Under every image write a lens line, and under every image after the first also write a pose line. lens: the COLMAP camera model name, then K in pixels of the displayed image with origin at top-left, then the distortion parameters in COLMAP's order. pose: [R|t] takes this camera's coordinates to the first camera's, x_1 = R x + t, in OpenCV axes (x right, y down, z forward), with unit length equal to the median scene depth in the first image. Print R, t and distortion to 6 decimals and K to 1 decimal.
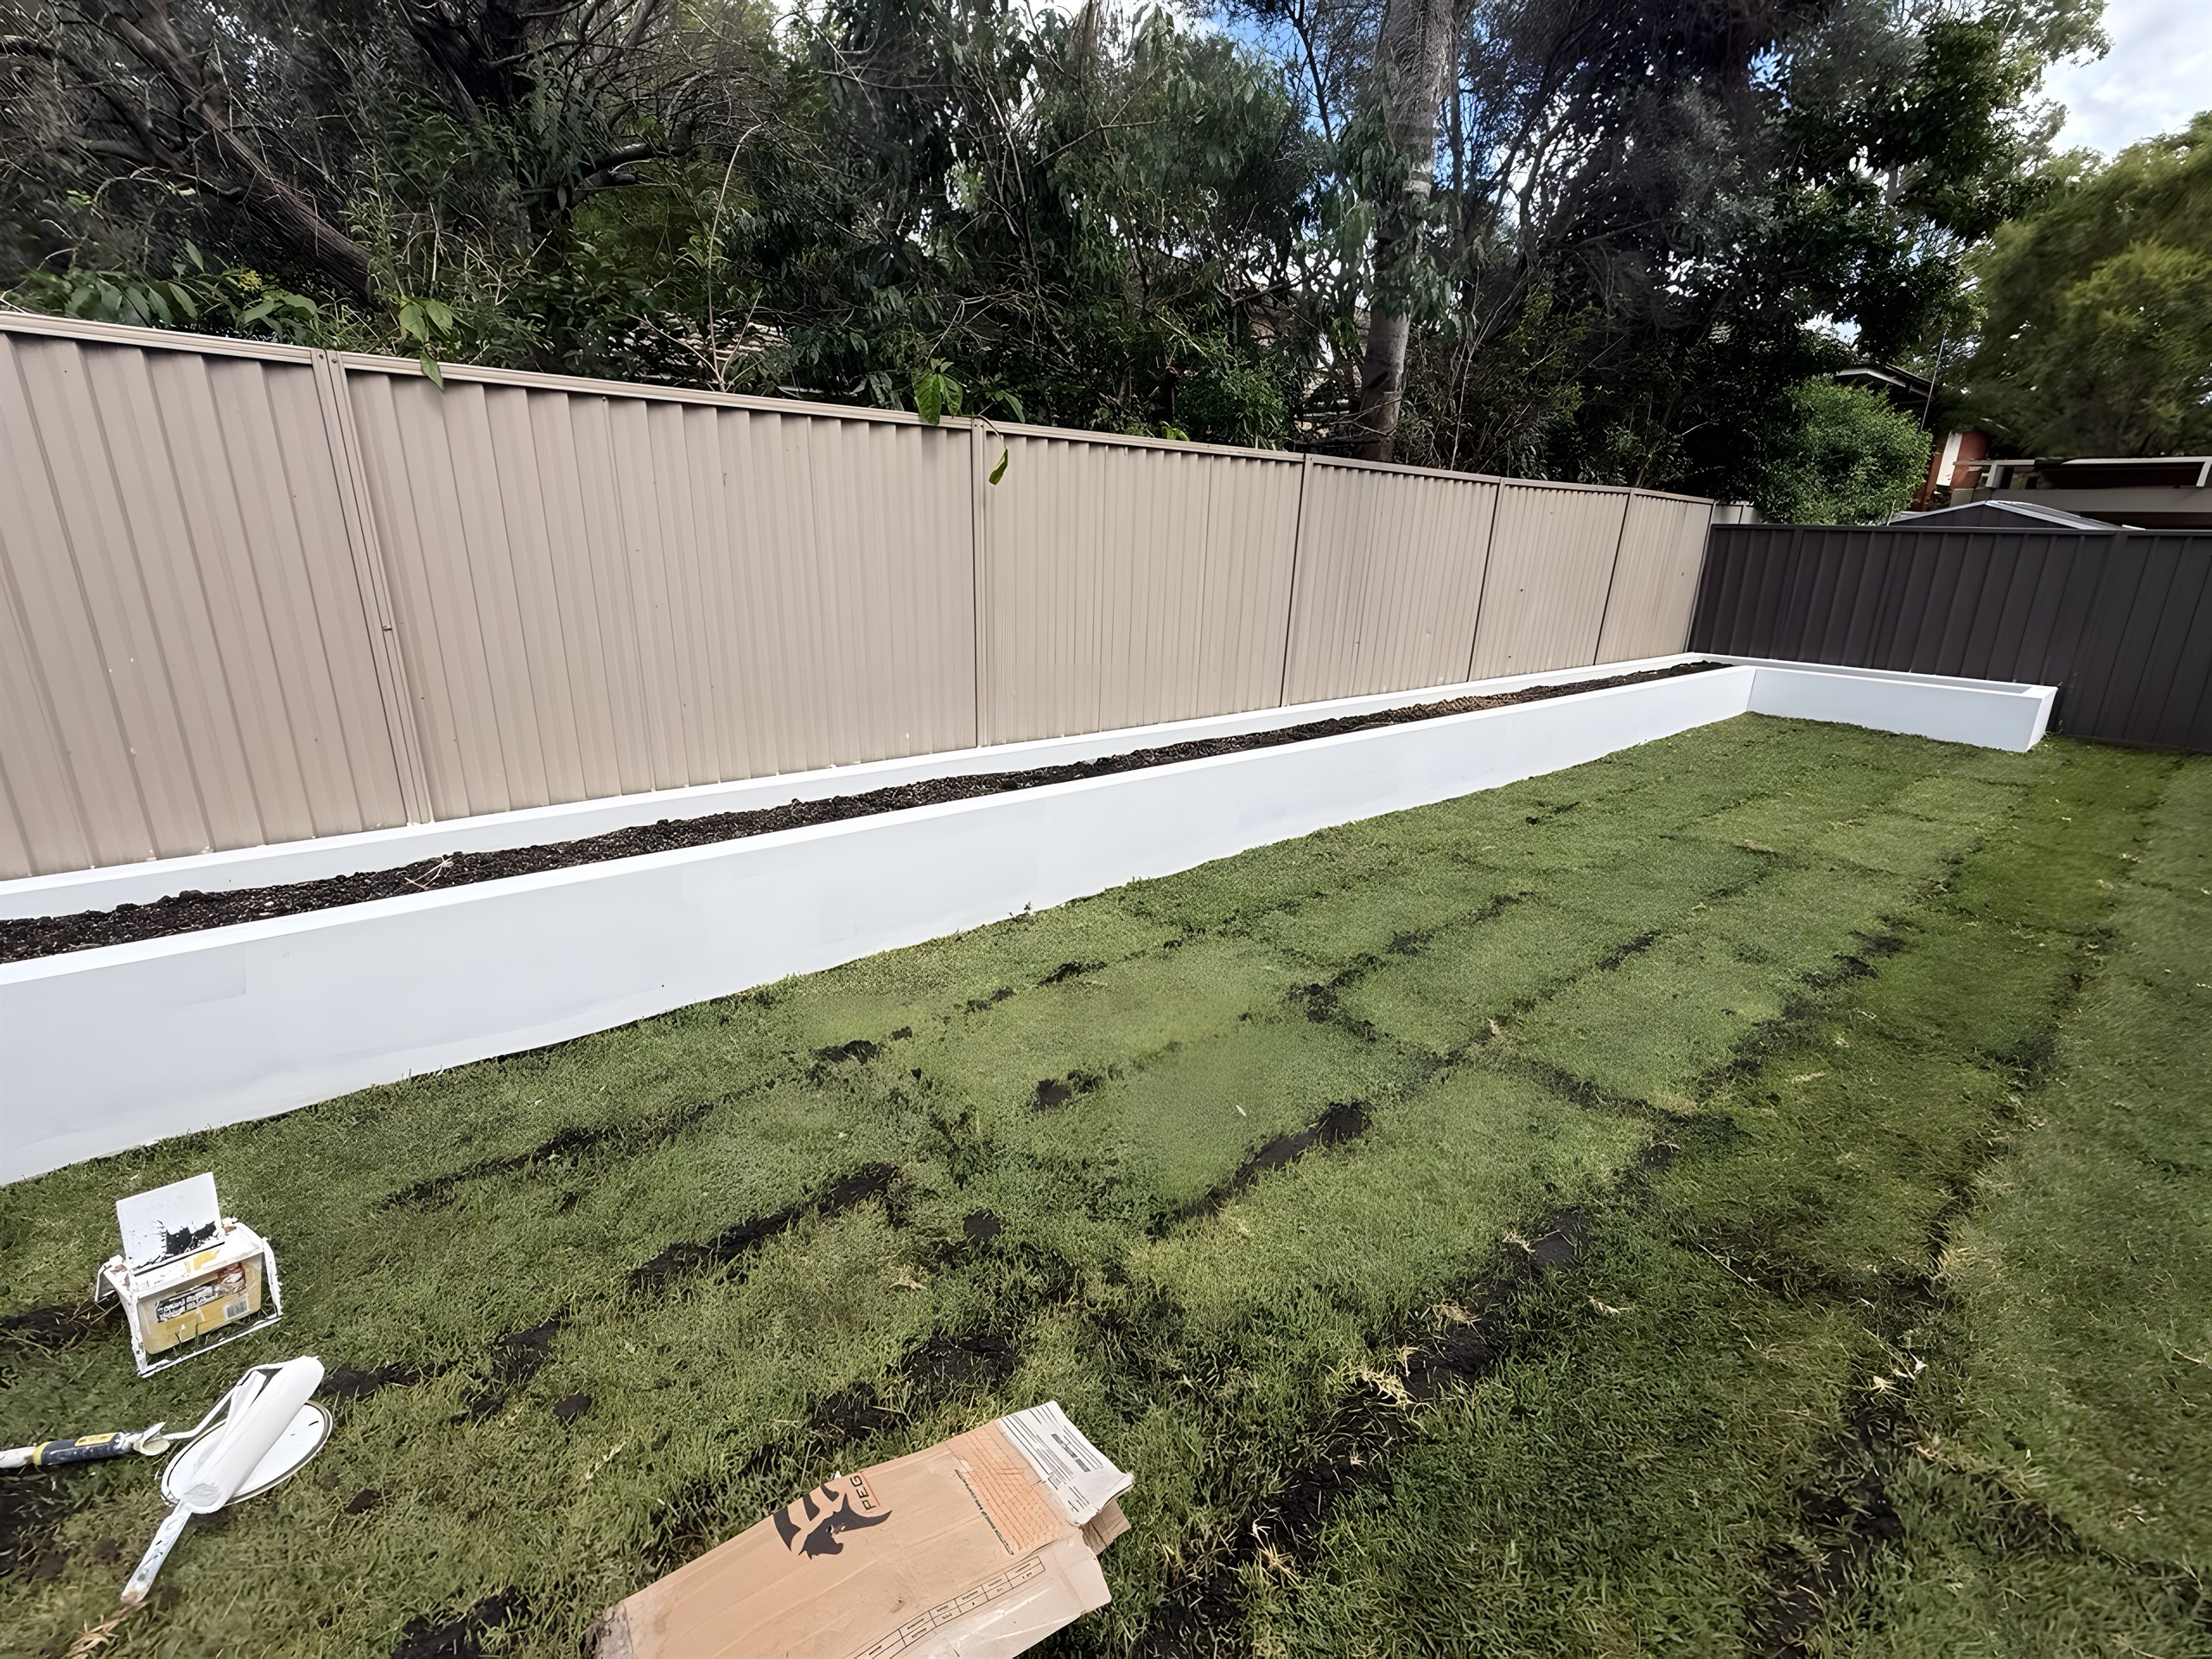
lens RADIAL K [[981.0, 0, 1106.0], [0, 981.0, 829.5], [0, 0, 1]] dist [0.002837, 0.000320]
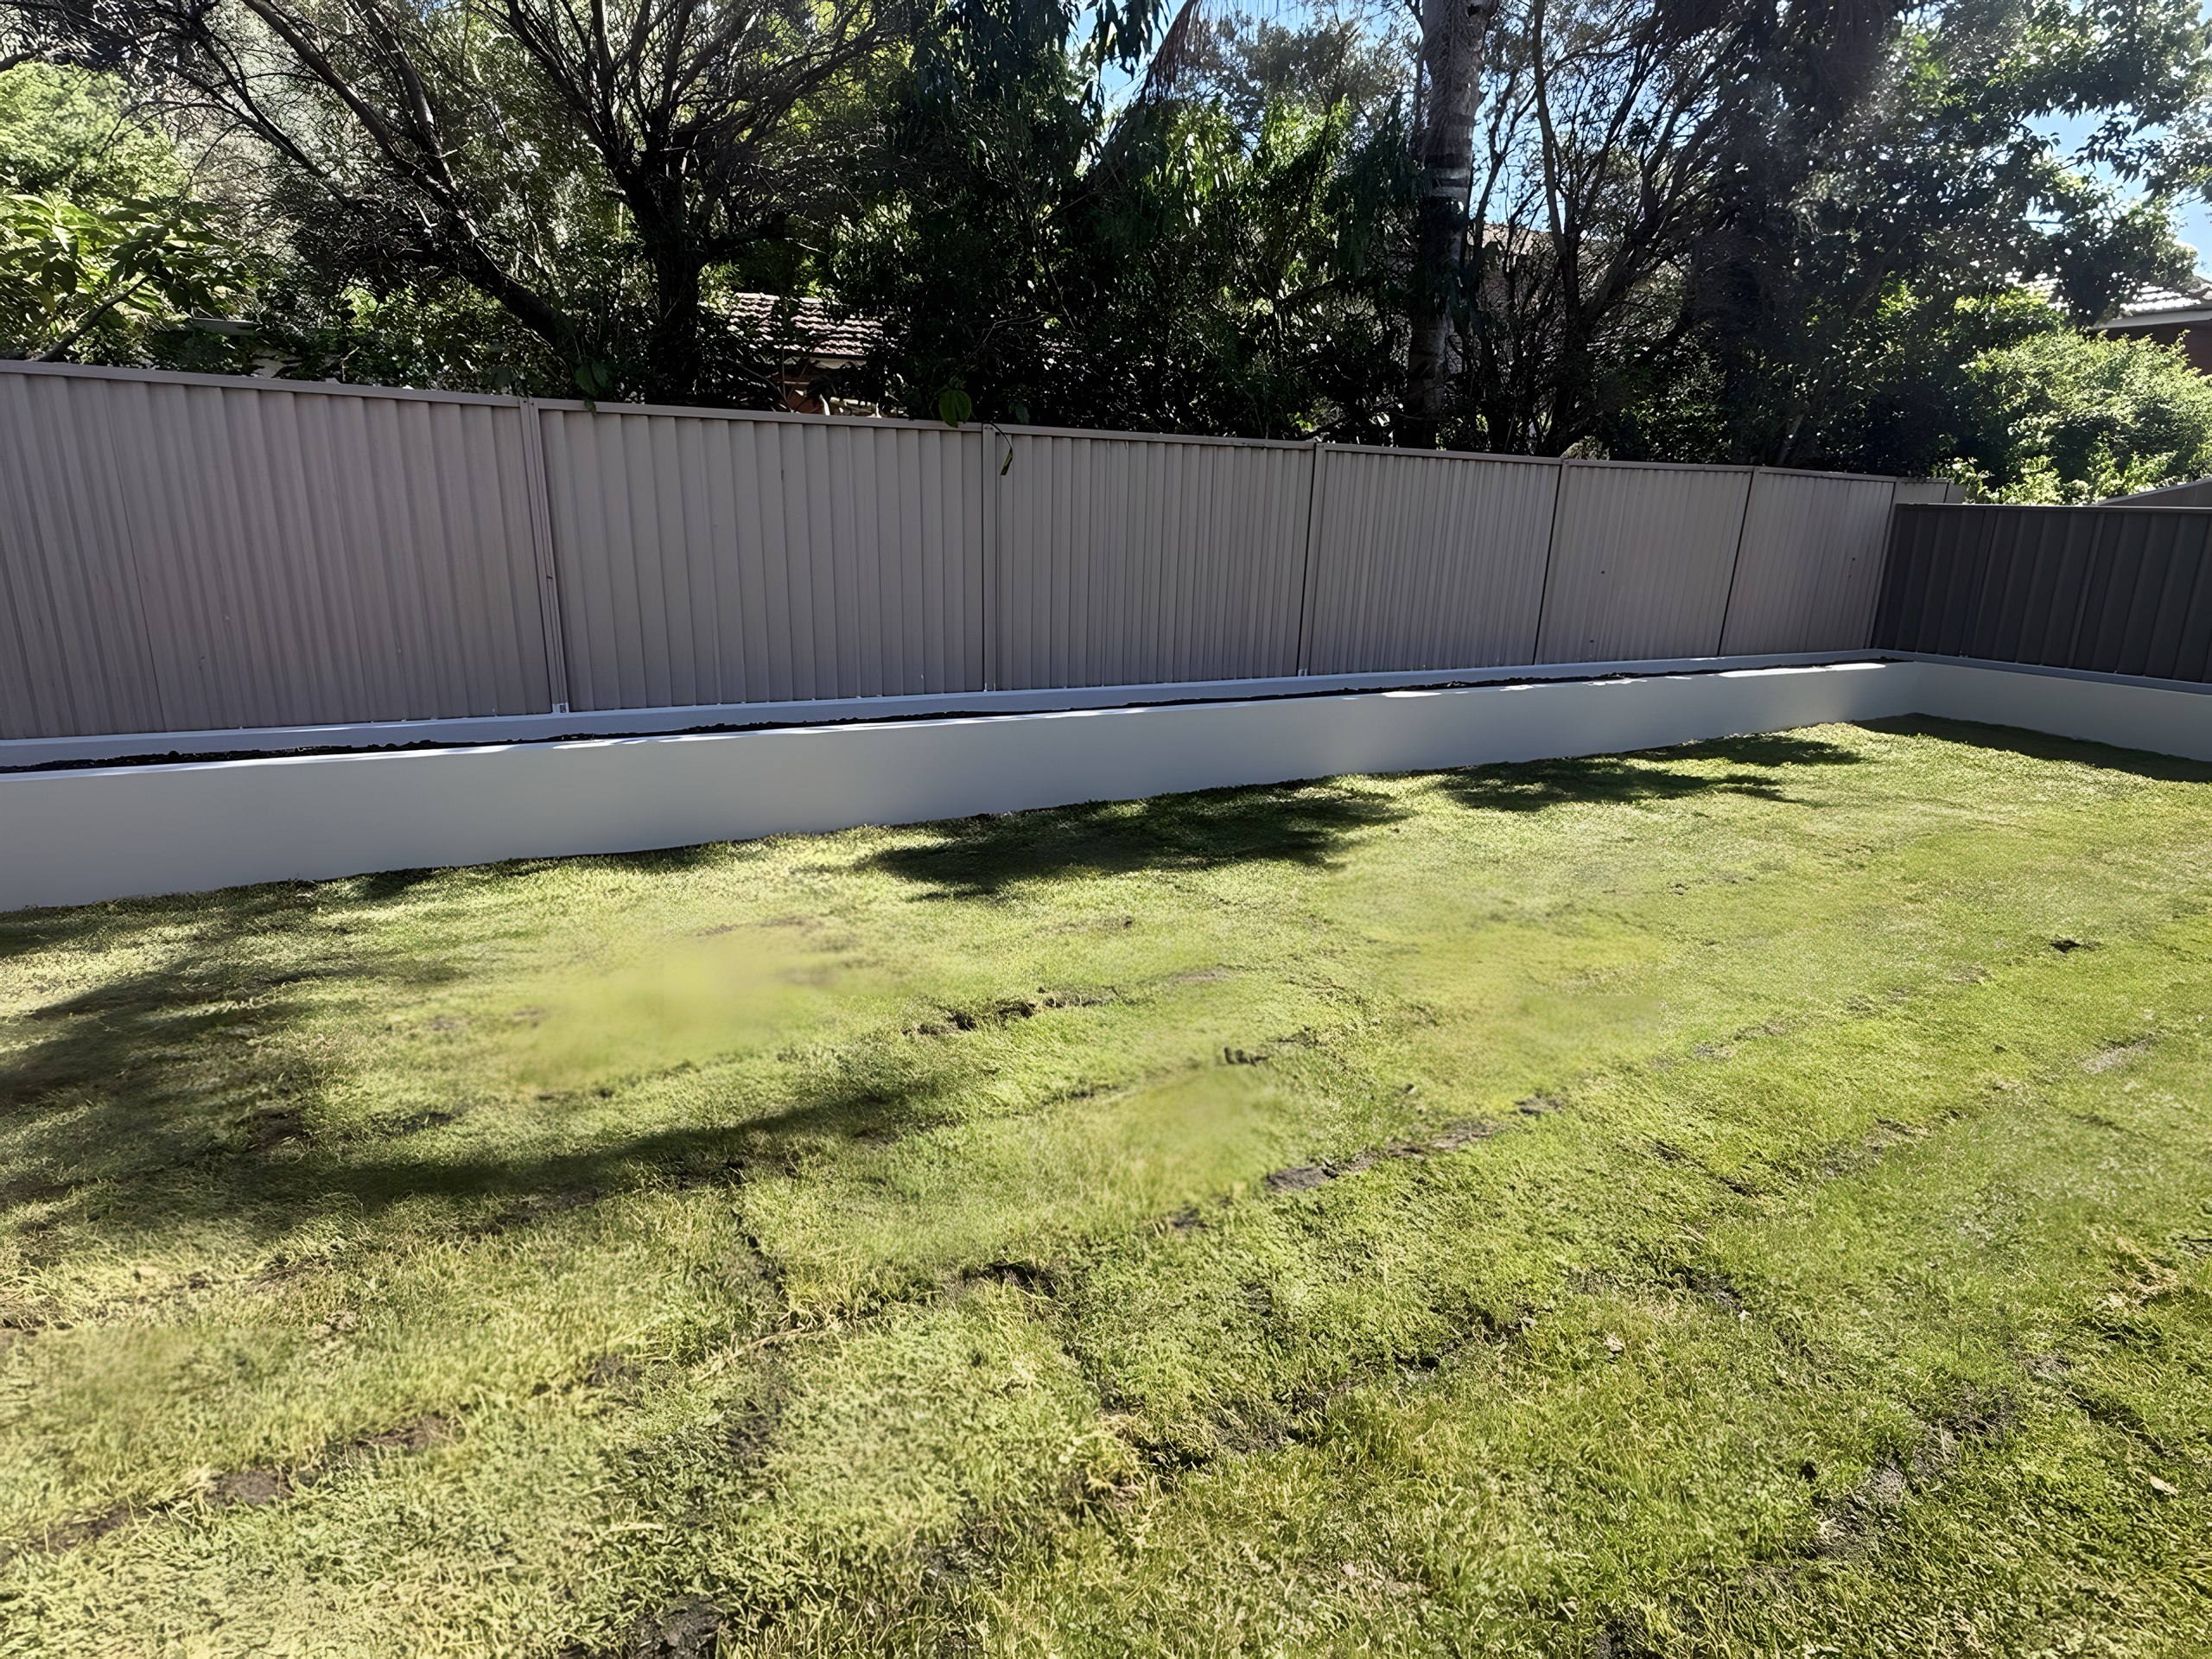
lens RADIAL K [[1190.7, 0, 1106.0], [0, 1190.7, 829.5], [0, 0, 1]] dist [-0.006792, -0.001285]
pose [[0.980541, 0.051312, -0.189489, 0.324003], [-0.057632, 0.997945, -0.027994, 0.126432], [0.187664, 0.038370, 0.981484, -0.423354]]
